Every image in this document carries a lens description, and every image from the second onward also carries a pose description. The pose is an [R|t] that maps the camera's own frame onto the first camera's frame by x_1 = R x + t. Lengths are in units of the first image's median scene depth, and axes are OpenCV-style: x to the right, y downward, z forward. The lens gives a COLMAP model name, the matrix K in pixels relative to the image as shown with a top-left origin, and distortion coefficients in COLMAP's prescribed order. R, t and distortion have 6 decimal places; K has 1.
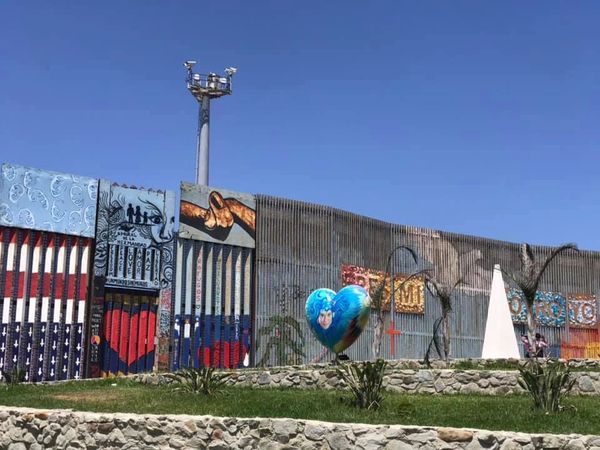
lens RADIAL K [[1014.6, 0, 300.9], [0, 1014.6, 223.5], [0, 0, 1]] dist [0.017514, 0.000000]
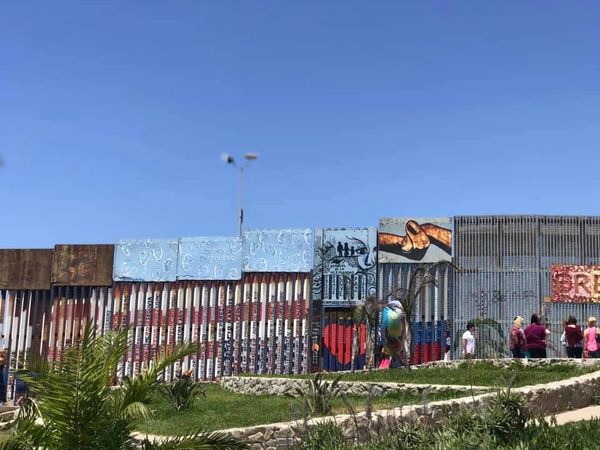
lens RADIAL K [[1014.6, 0, 300.3], [0, 1014.6, 225.3], [0, 0, 1]] dist [0.017514, 0.000000]
pose [[0.613201, -0.117811, -0.781092, 0.817699], [0.138704, 0.989511, -0.040356, 0.004760], [0.777654, -0.083594, 0.623111, 0.146770]]
